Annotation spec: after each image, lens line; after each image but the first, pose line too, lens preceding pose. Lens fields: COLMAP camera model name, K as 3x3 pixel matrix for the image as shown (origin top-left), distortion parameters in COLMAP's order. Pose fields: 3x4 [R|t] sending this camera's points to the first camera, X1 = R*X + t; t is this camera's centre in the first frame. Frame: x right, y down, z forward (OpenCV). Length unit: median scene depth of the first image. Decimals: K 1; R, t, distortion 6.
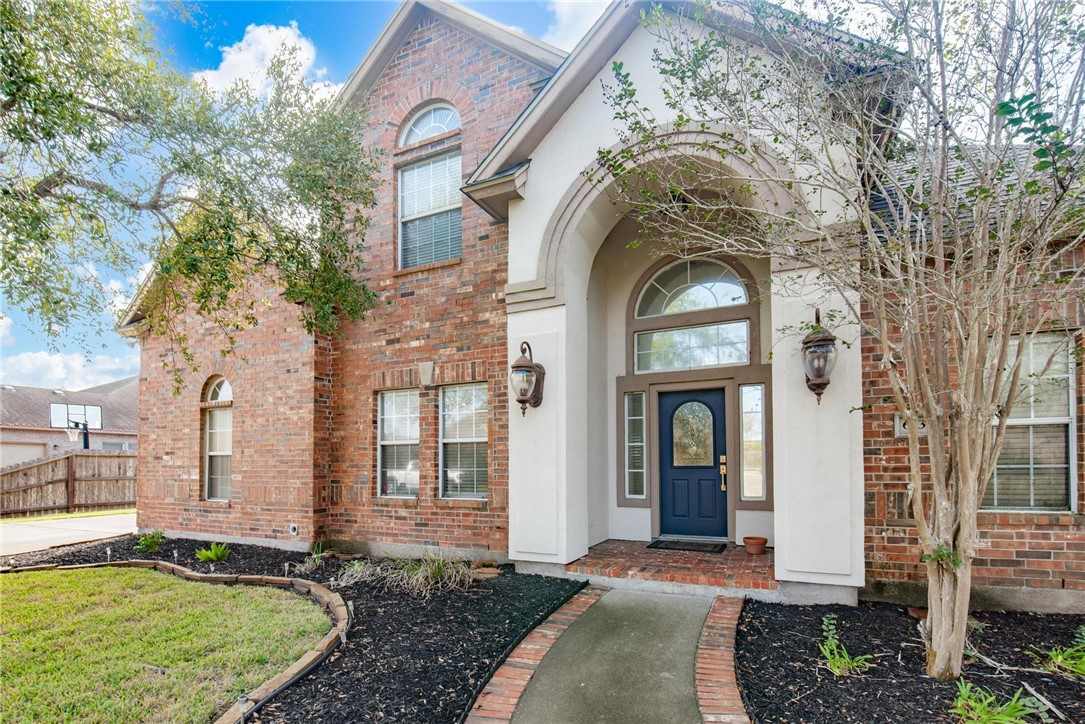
lens RADIAL K [[437.3, 0, 539.0], [0, 437.3, 427.1], [0, 0, 1]] dist [-0.001078, -0.000187]
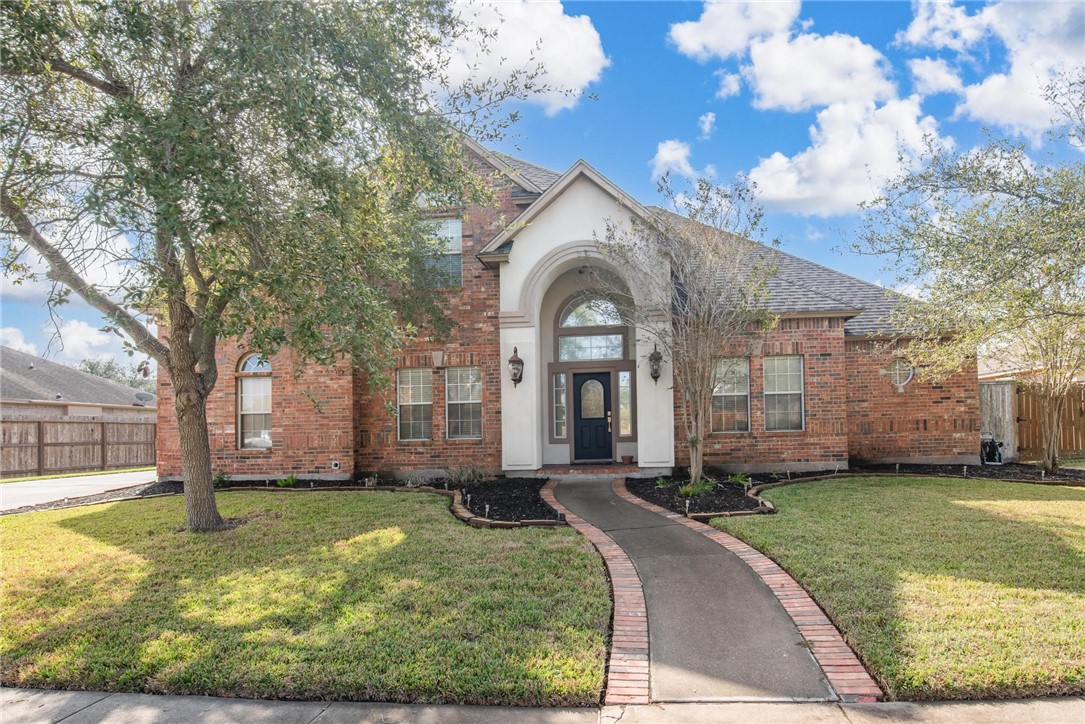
lens RADIAL K [[482.6, 0, 551.2], [0, 482.6, 362.0], [0, 0, 1]] dist [0.002645, 0.000165]
pose [[0.942161, 0.029866, 0.333828, -0.452001], [-0.008460, 0.997824, -0.065394, -0.002776], [-0.335054, 0.058787, 0.940363, -0.749919]]
